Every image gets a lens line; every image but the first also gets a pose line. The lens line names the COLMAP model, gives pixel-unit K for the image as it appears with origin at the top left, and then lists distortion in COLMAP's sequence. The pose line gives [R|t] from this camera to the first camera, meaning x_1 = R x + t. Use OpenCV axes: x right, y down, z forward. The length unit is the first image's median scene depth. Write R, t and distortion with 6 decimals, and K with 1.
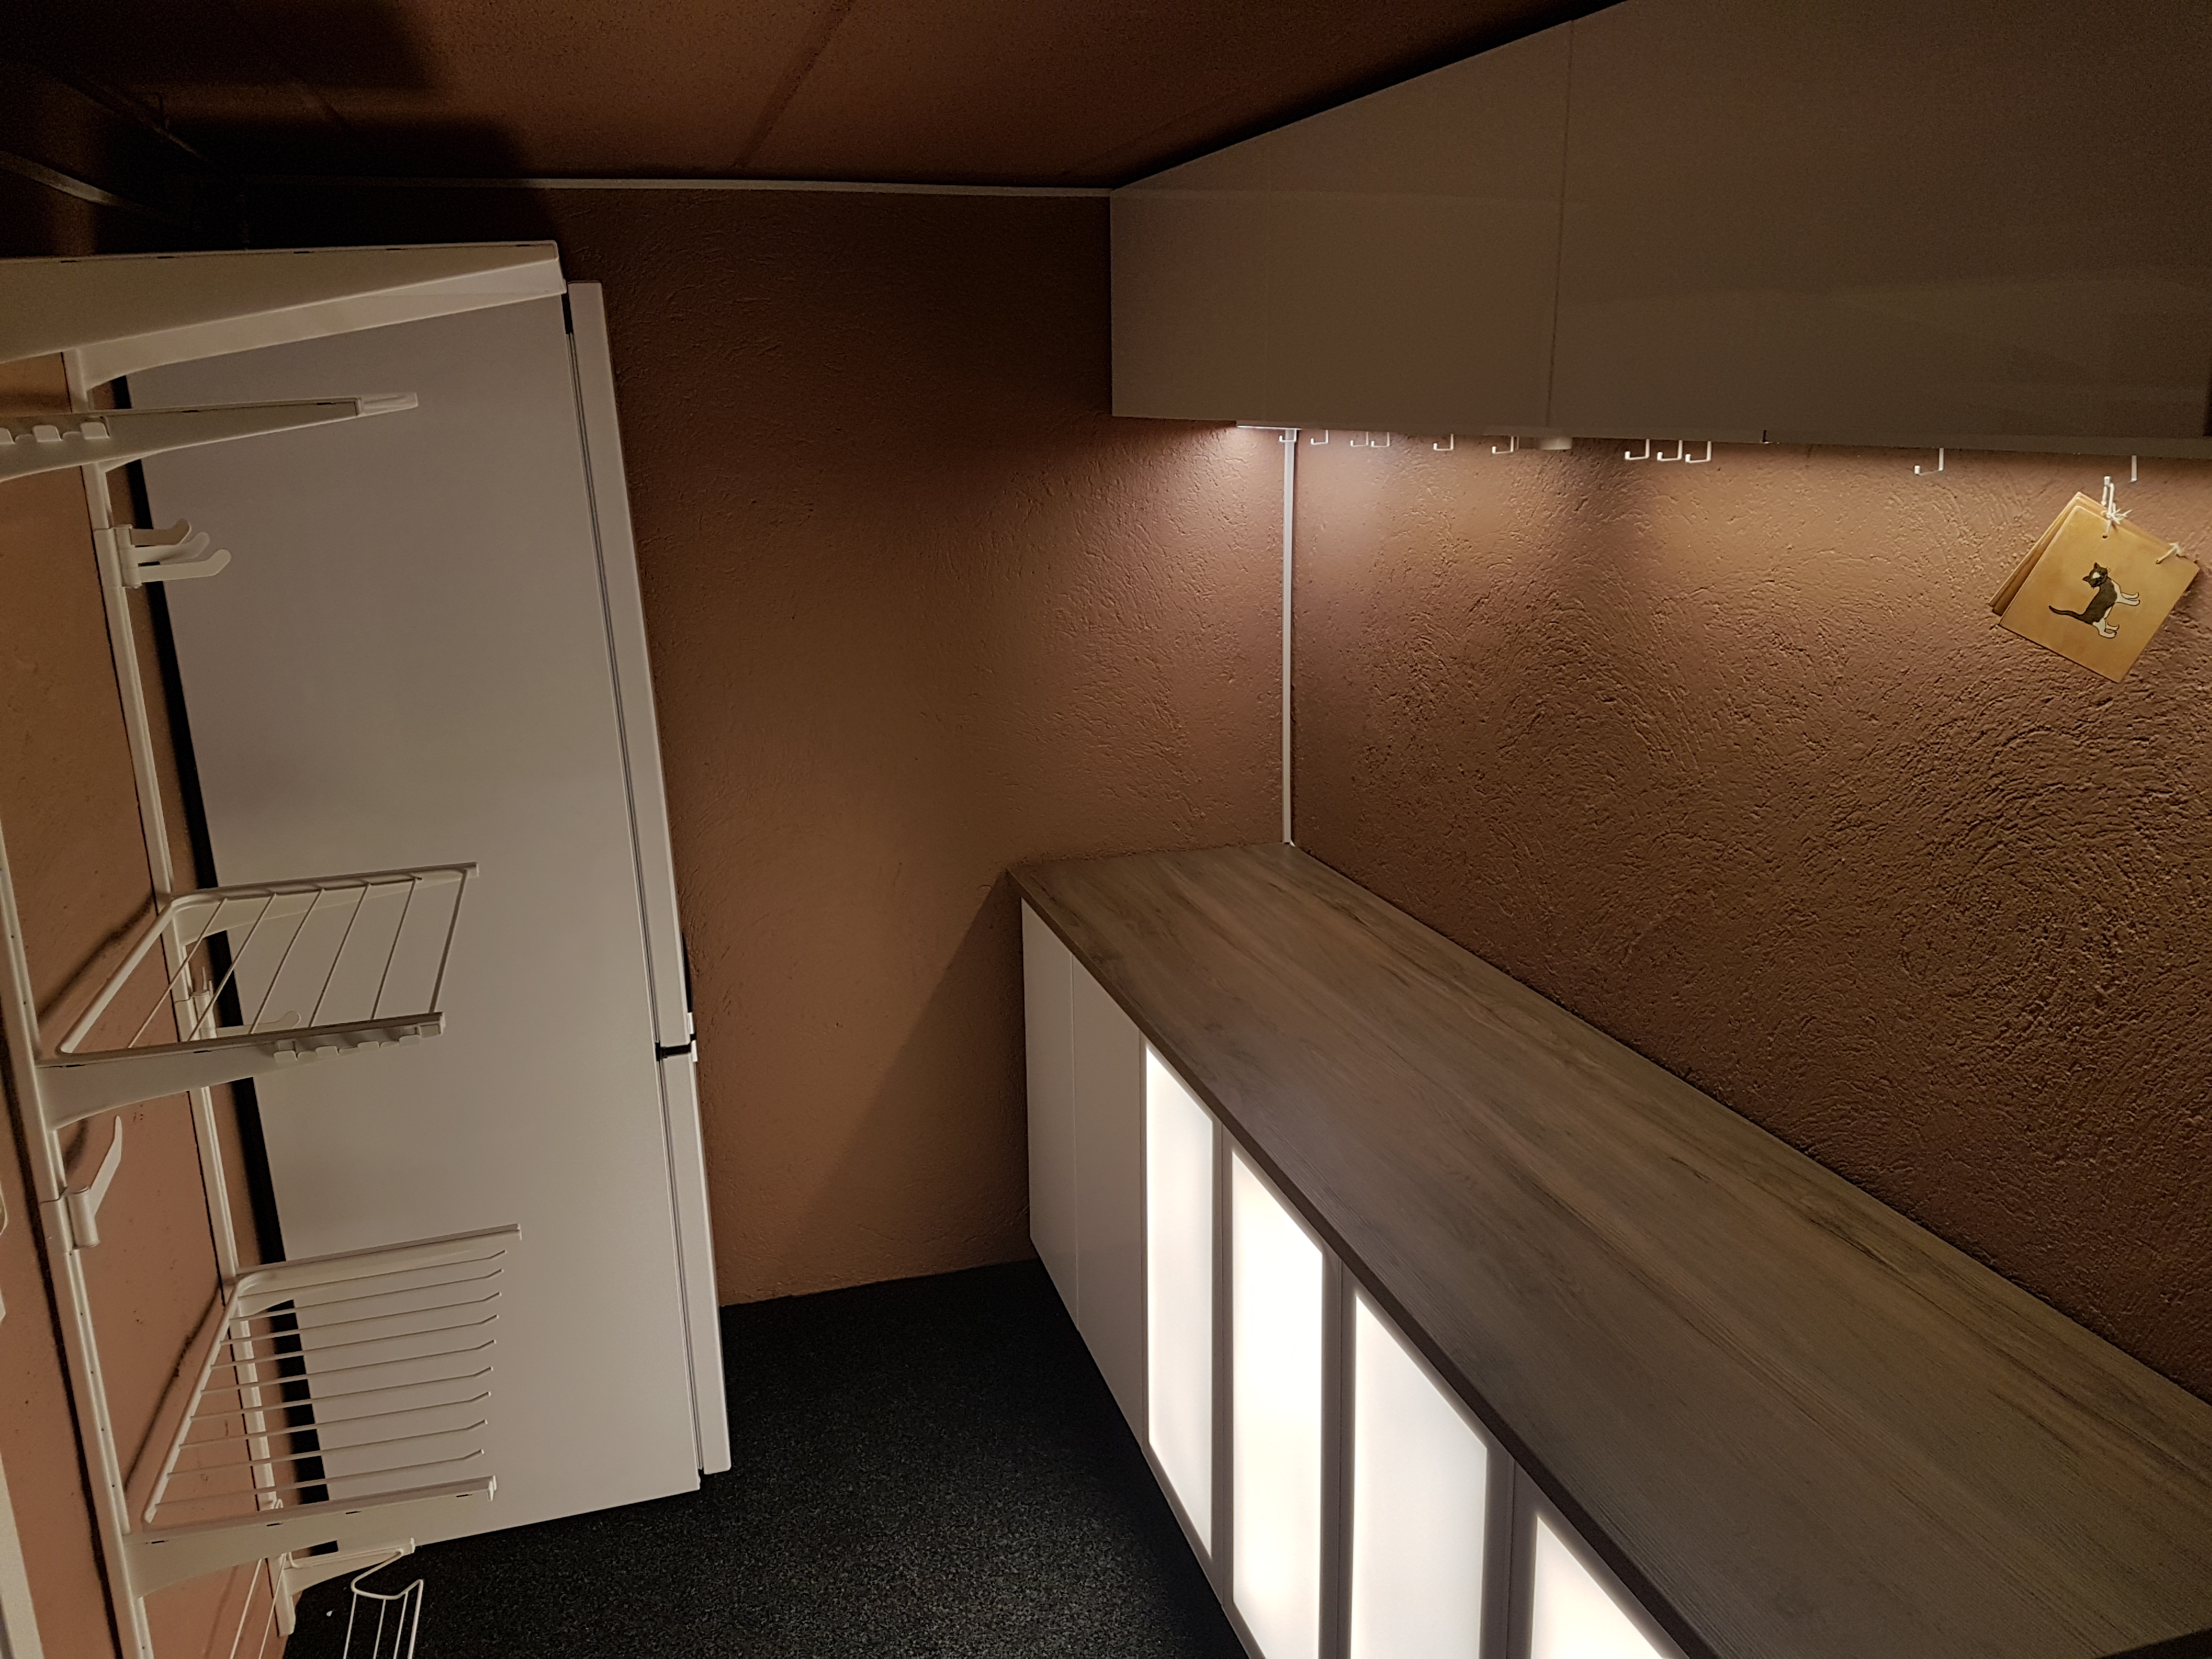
lens RADIAL K [[1676.1, 0, 1106.0], [0, 1676.1, 829.5], [0, 0, 1]] dist [0.003483, 0.001814]
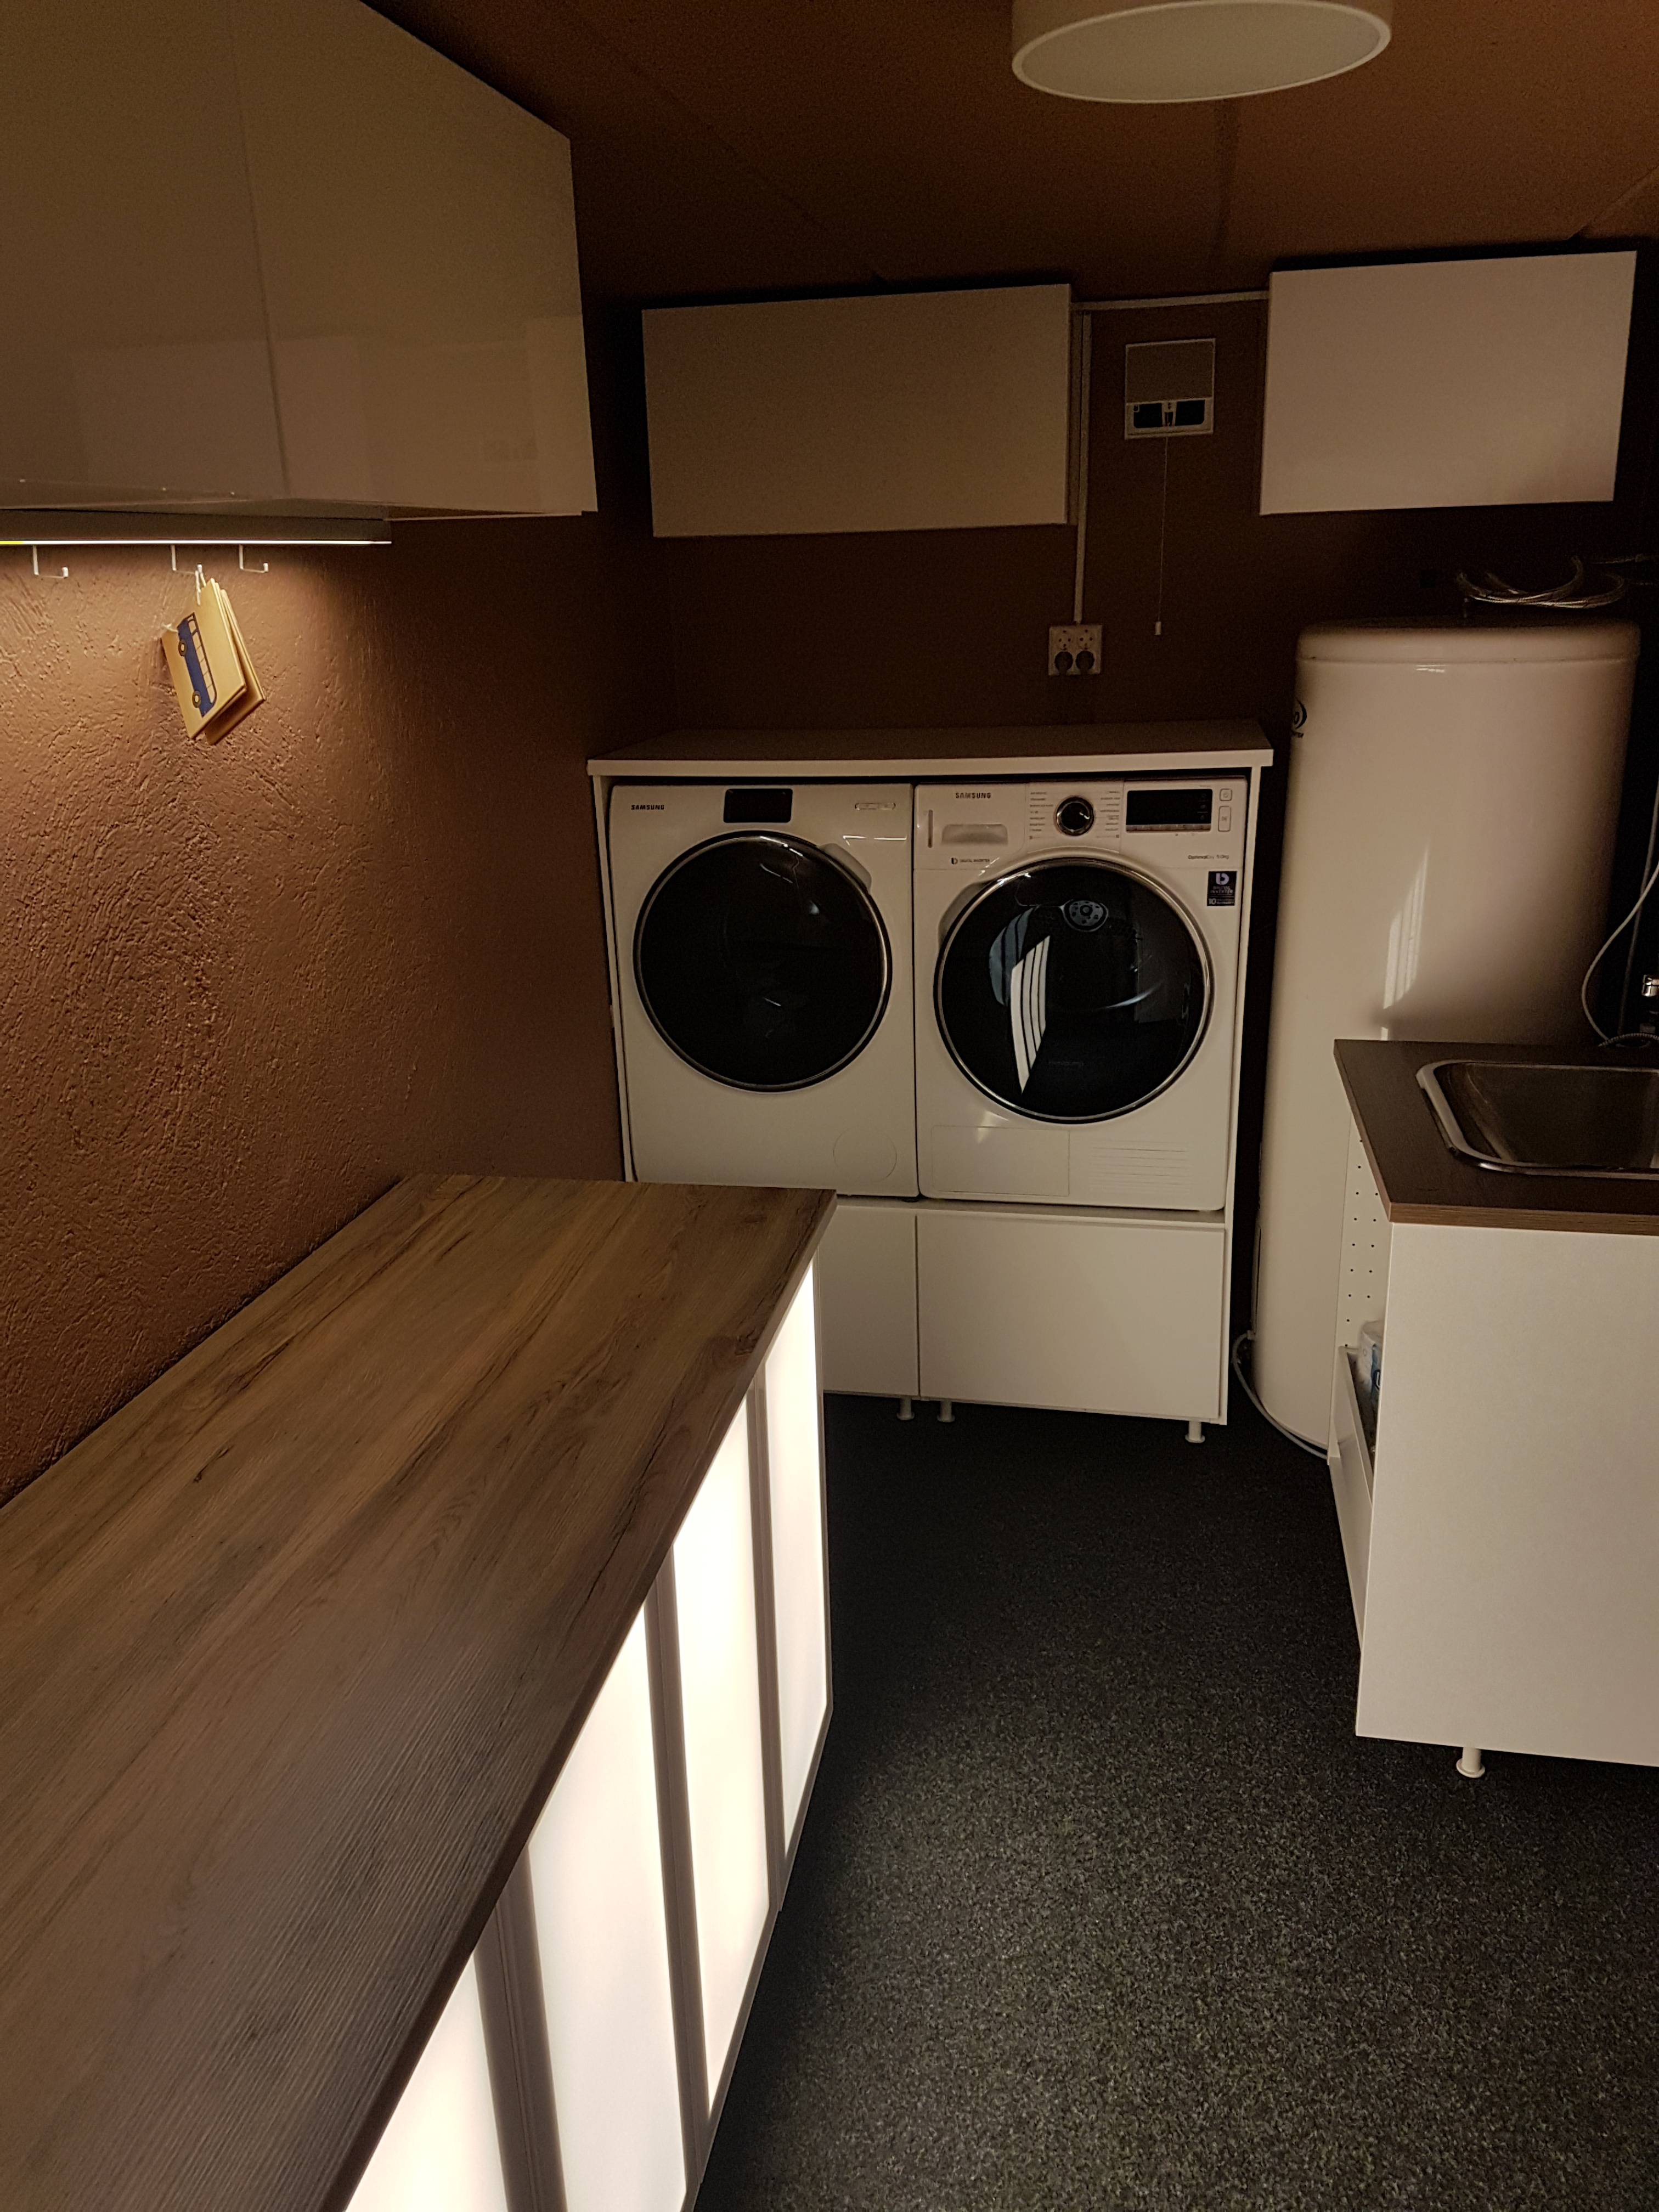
lens RADIAL K [[1676.1, 0, 829.5], [0, 1676.1, 1106.0], [0, 0, 1]] dist [0.003483, 0.001814]
pose [[-0.880799, -0.106725, 0.461305, -0.301669], [0.162667, 0.846761, 0.506493, -0.342028], [-0.444670, 0.521158, -0.728466, 1.540036]]
